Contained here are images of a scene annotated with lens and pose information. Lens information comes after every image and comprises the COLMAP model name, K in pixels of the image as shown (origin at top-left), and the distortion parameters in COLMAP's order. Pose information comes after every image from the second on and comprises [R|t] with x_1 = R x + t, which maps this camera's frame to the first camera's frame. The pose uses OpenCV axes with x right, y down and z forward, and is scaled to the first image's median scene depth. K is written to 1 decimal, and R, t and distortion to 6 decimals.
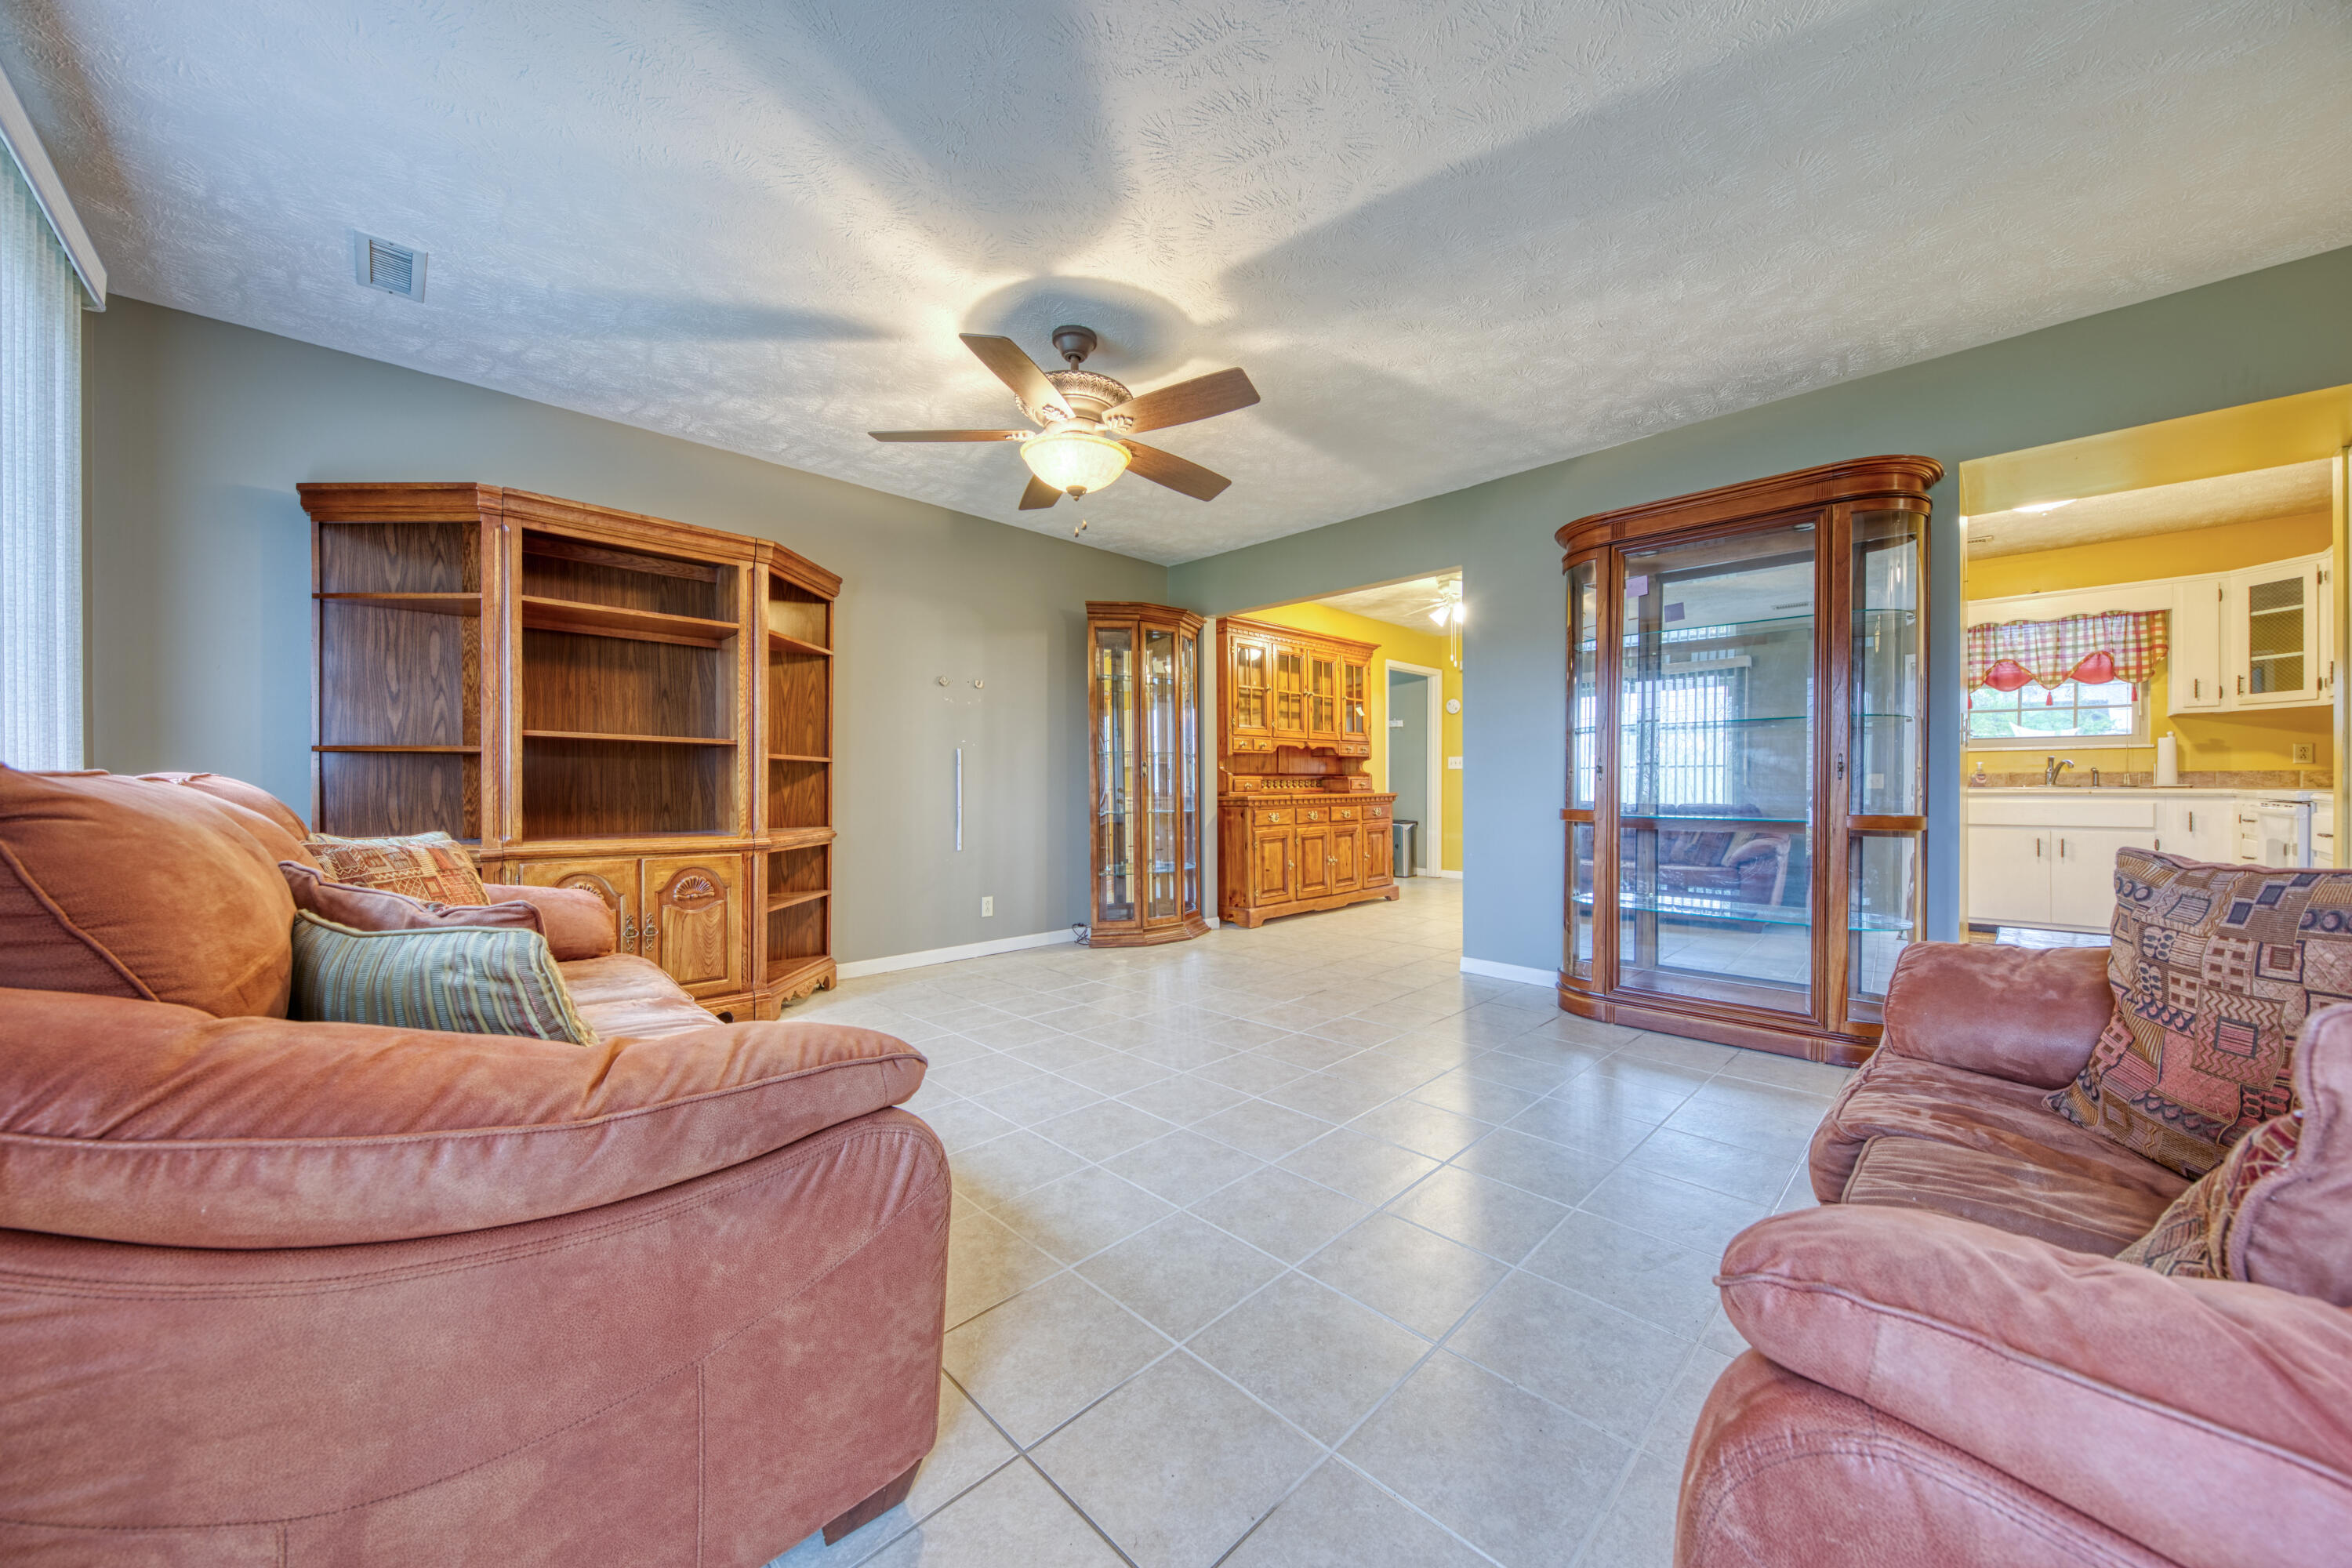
lens RADIAL K [[816.5, 0, 1183.9], [0, 816.5, 800.5], [0, 0, 1]] dist [-0.006067, -0.000103]
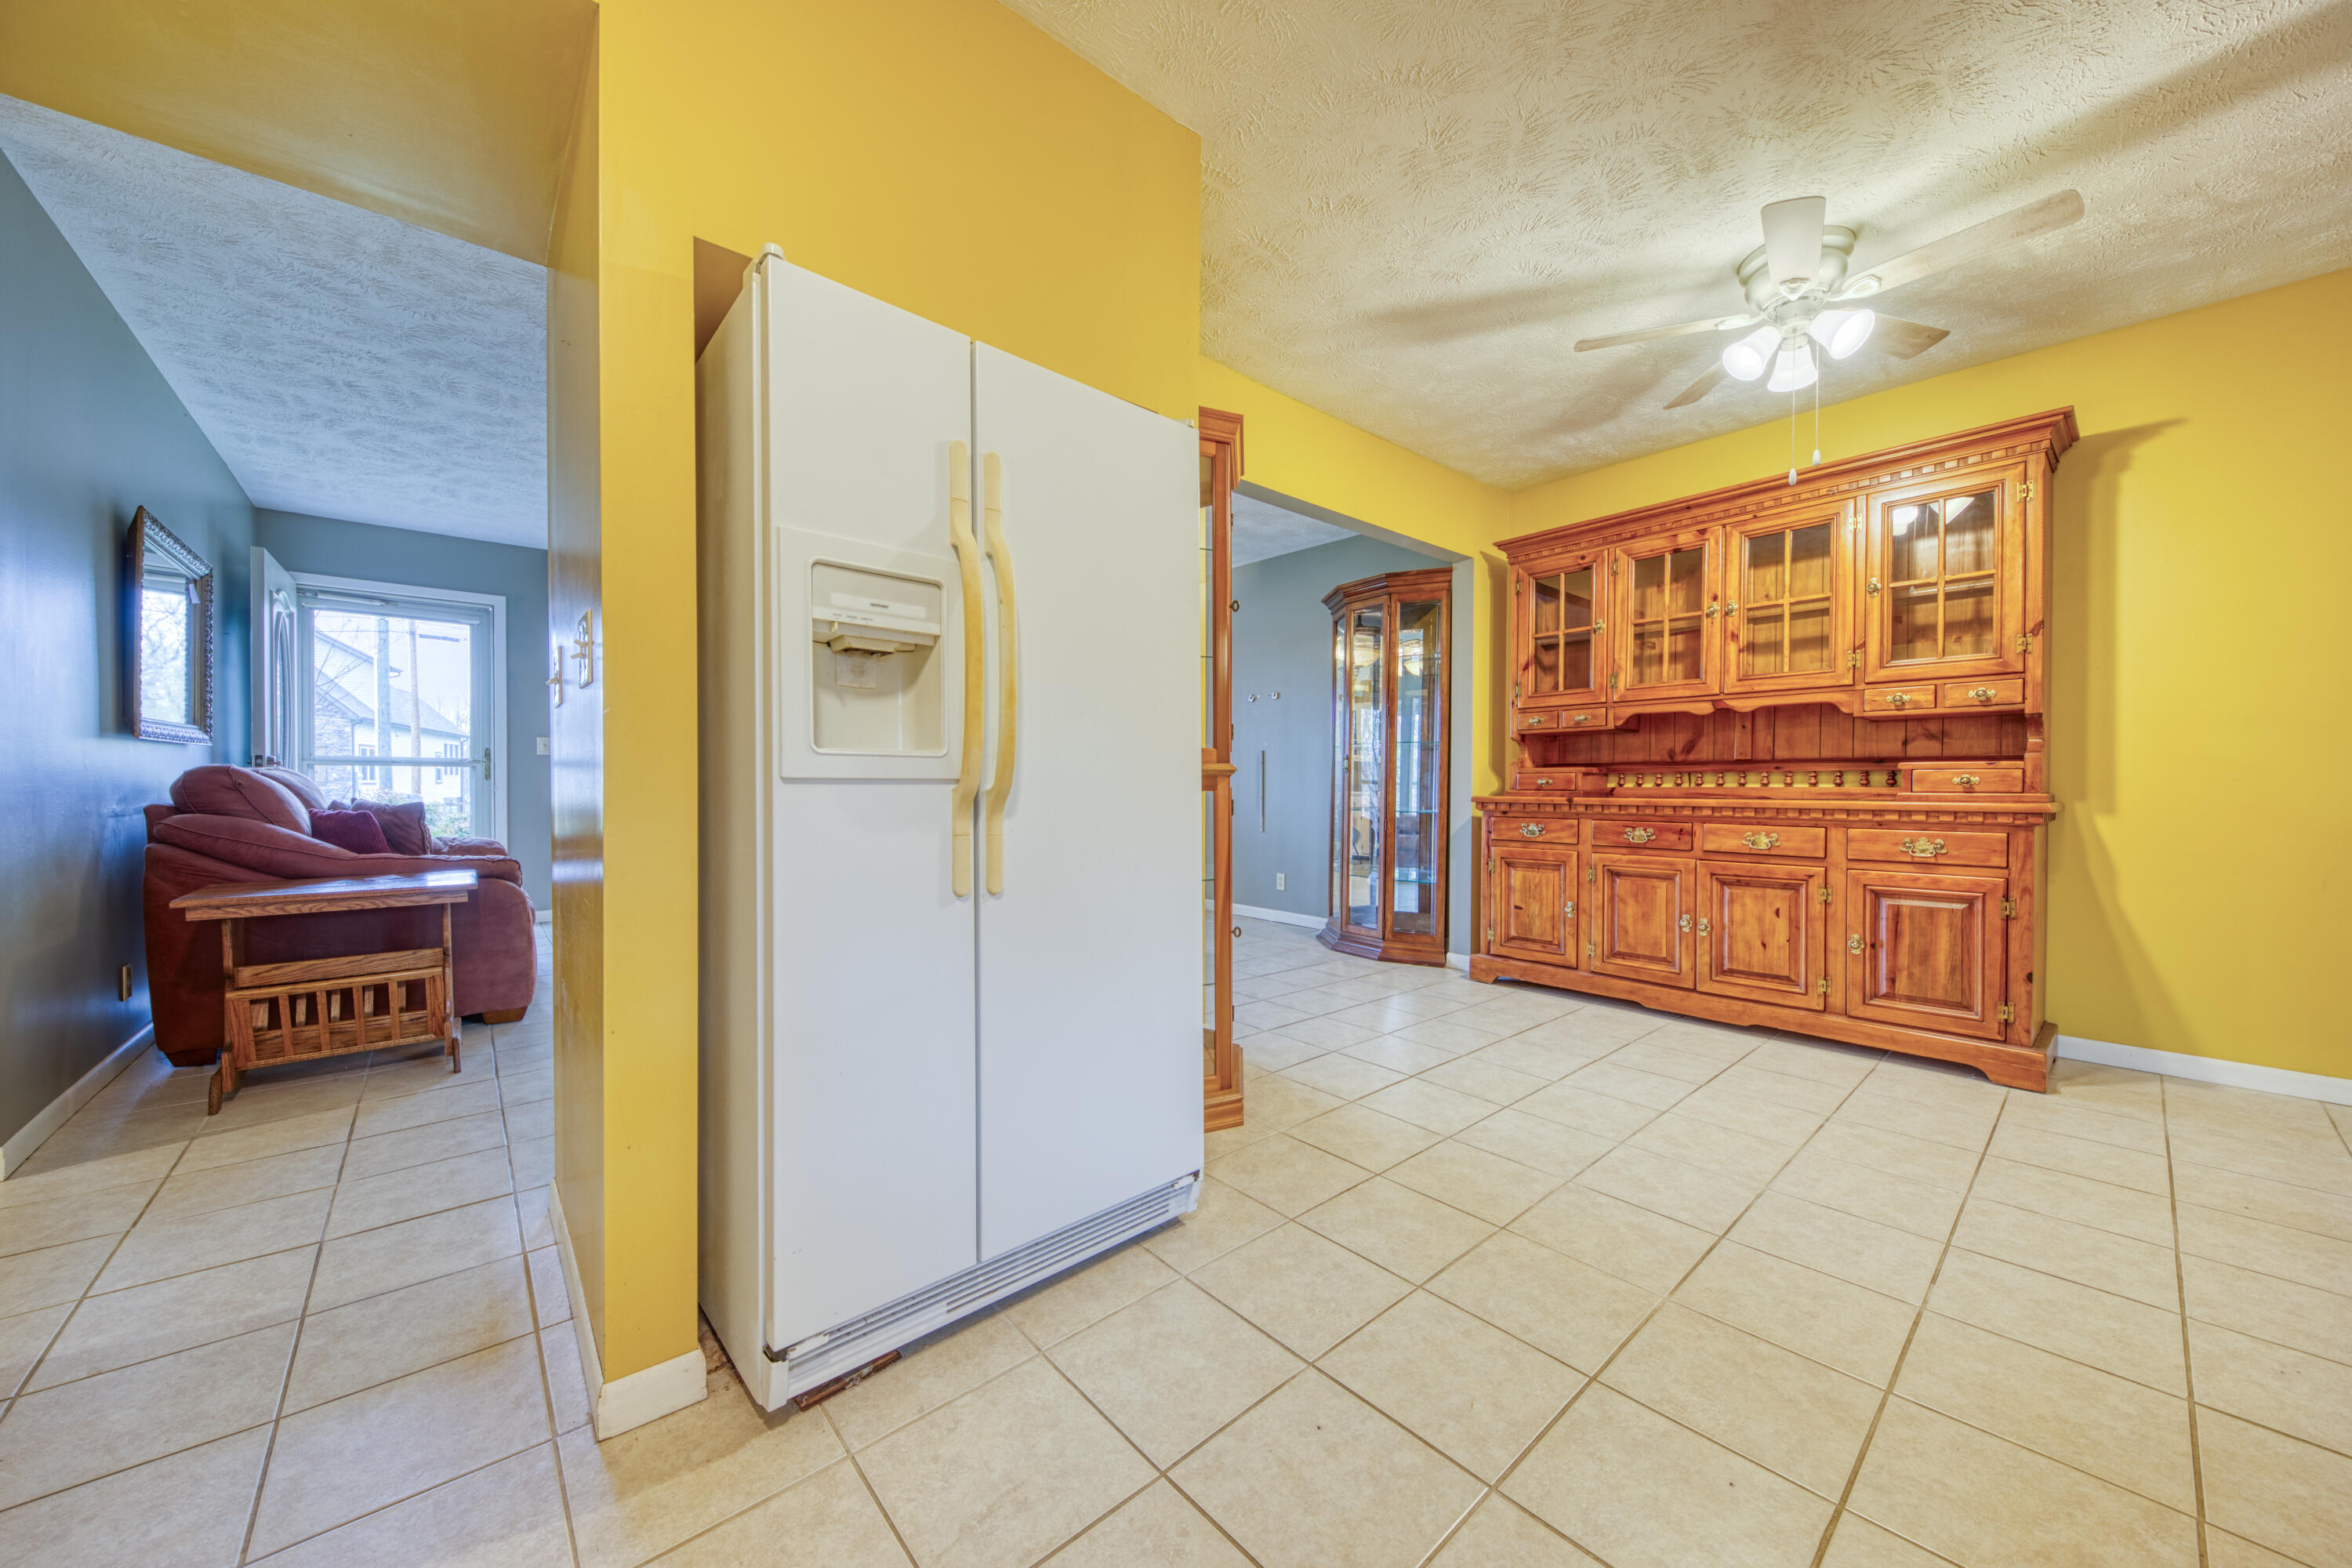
lens RADIAL K [[816.5, 0, 1183.9], [0, 816.5, 800.5], [0, 0, 1]] dist [-0.006067, -0.000103]
pose [[-0.055810, 0.029709, -0.997999, 0.873808], [-0.017618, 0.999372, 0.030735, -0.020715], [0.998286, 0.019298, -0.055252, 0.848573]]
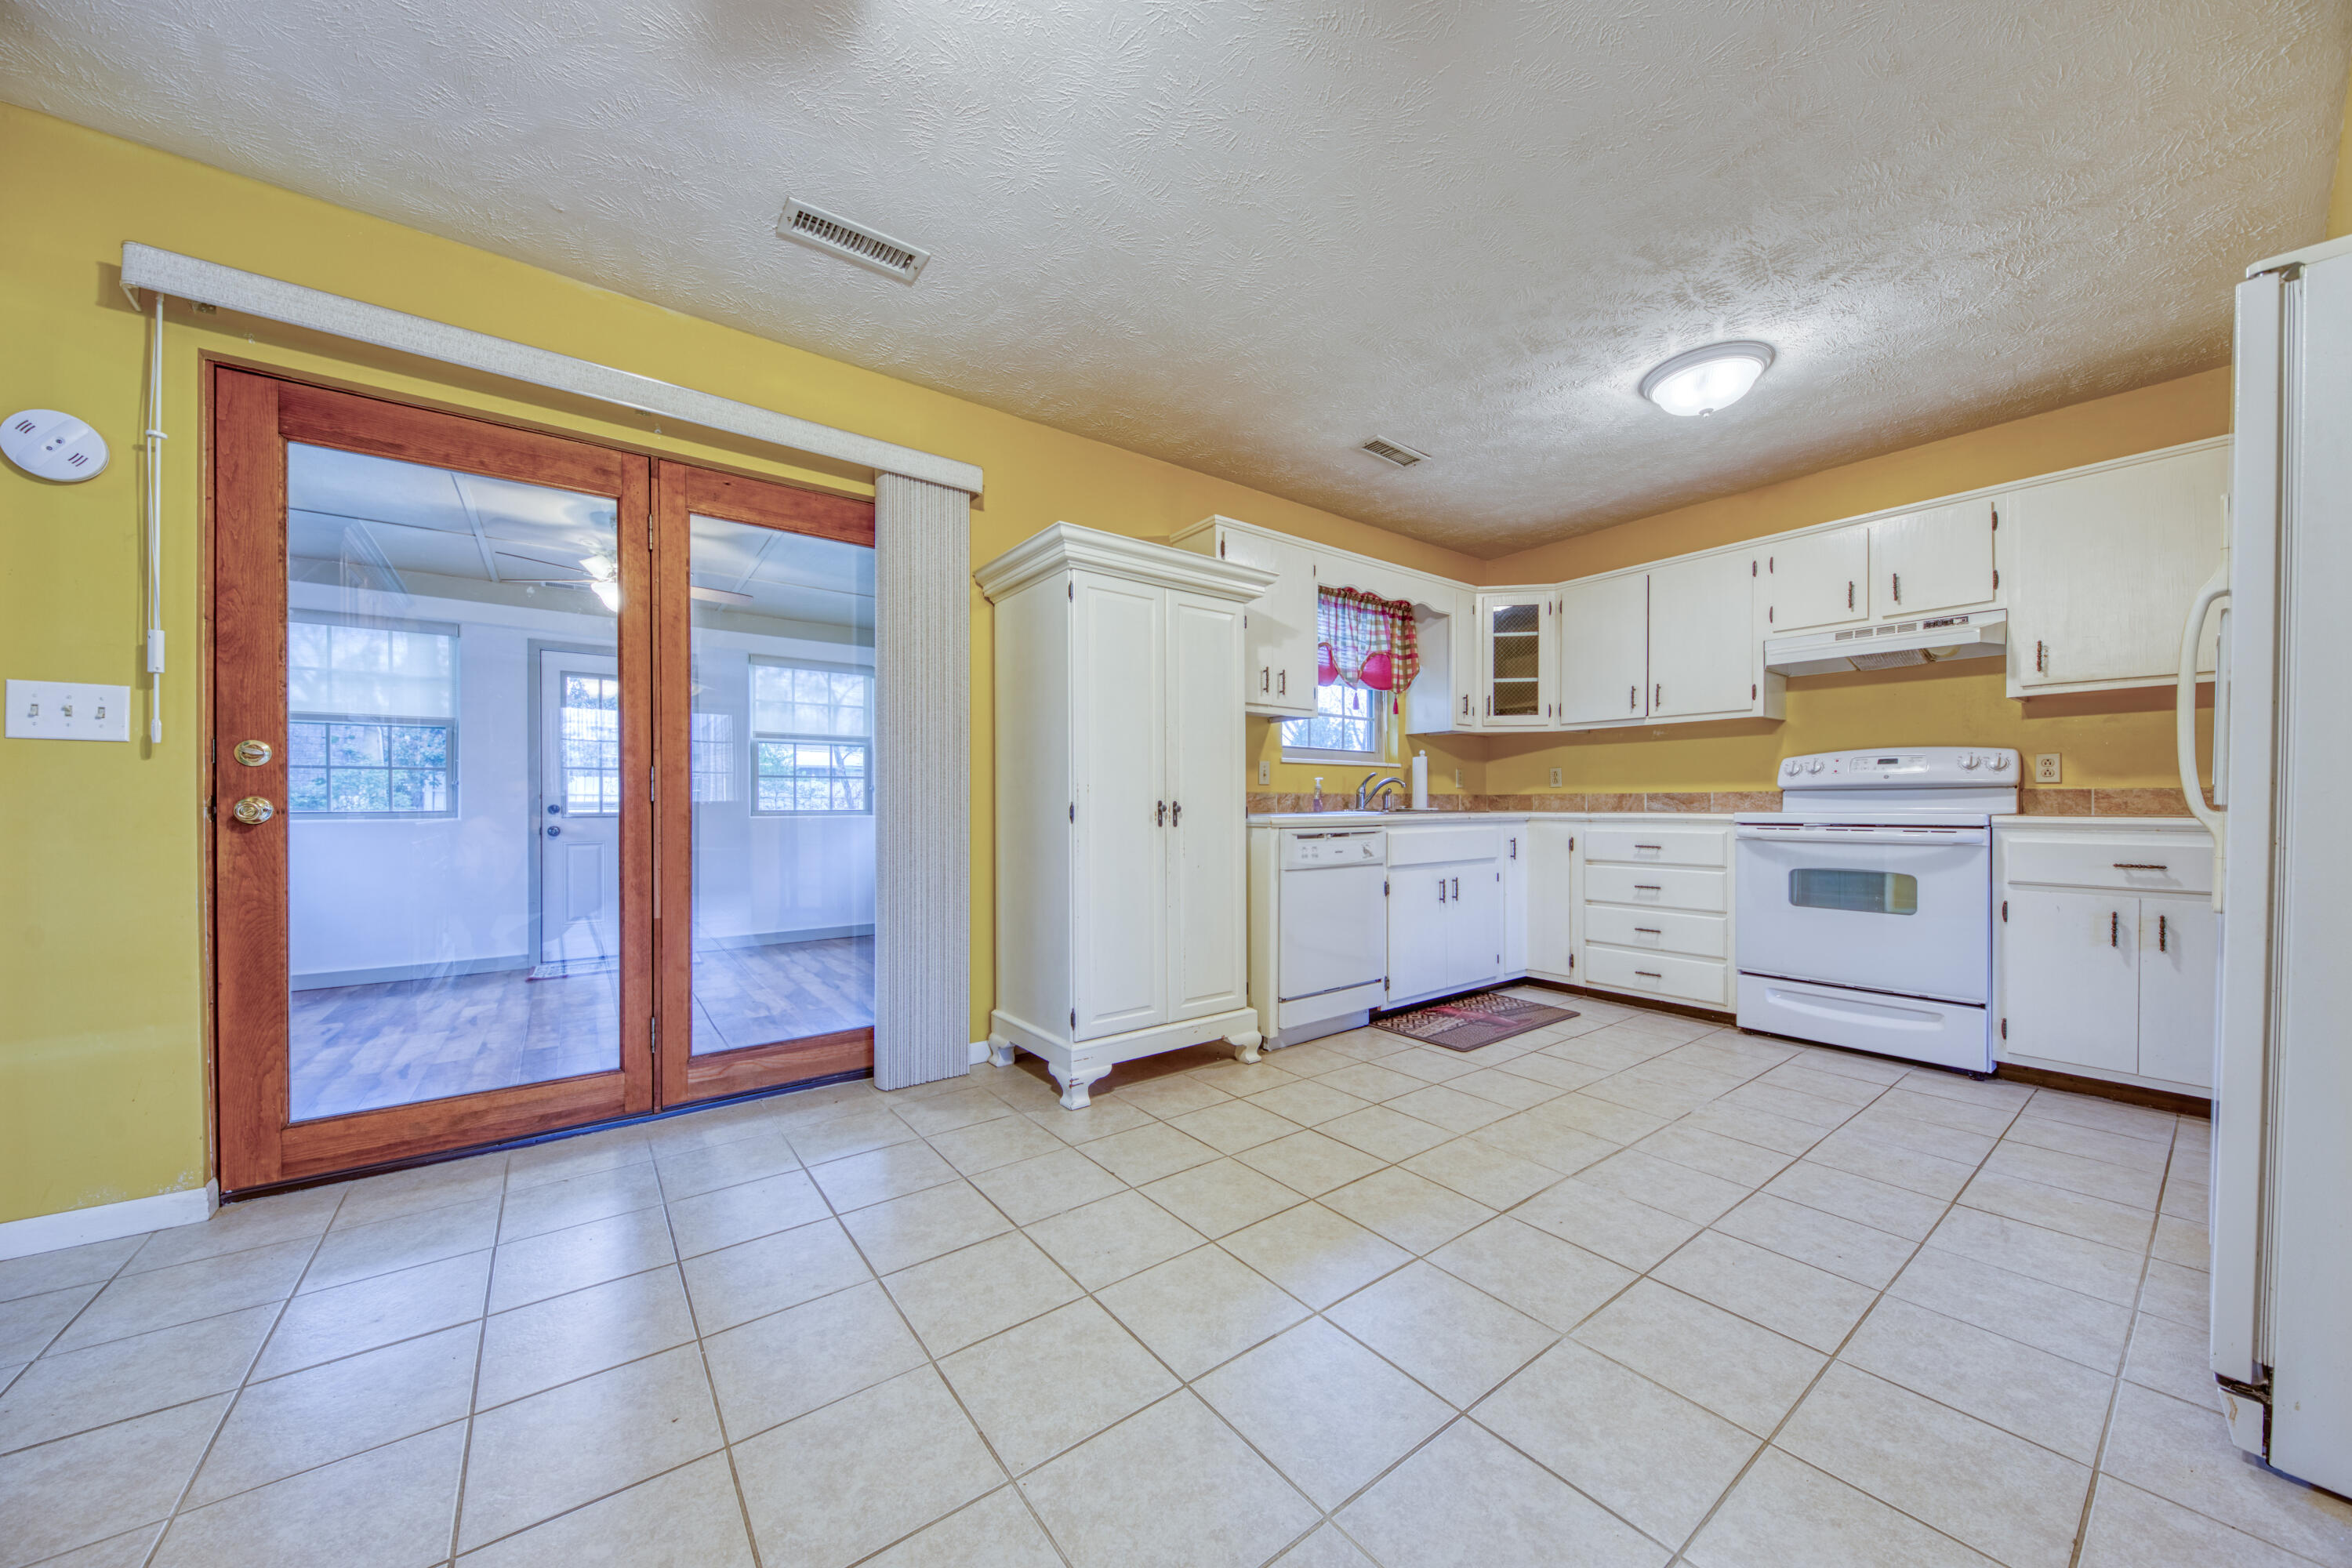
lens RADIAL K [[816.5, 0, 1183.9], [0, 816.5, 800.5], [0, 0, 1]] dist [-0.006067, -0.000103]
pose [[0.122858, 0.000653, 0.992424, 0.252977], [0.017937, 0.999835, -0.002878, -0.028679], [-0.992262, 0.018155, 0.122826, 1.113270]]
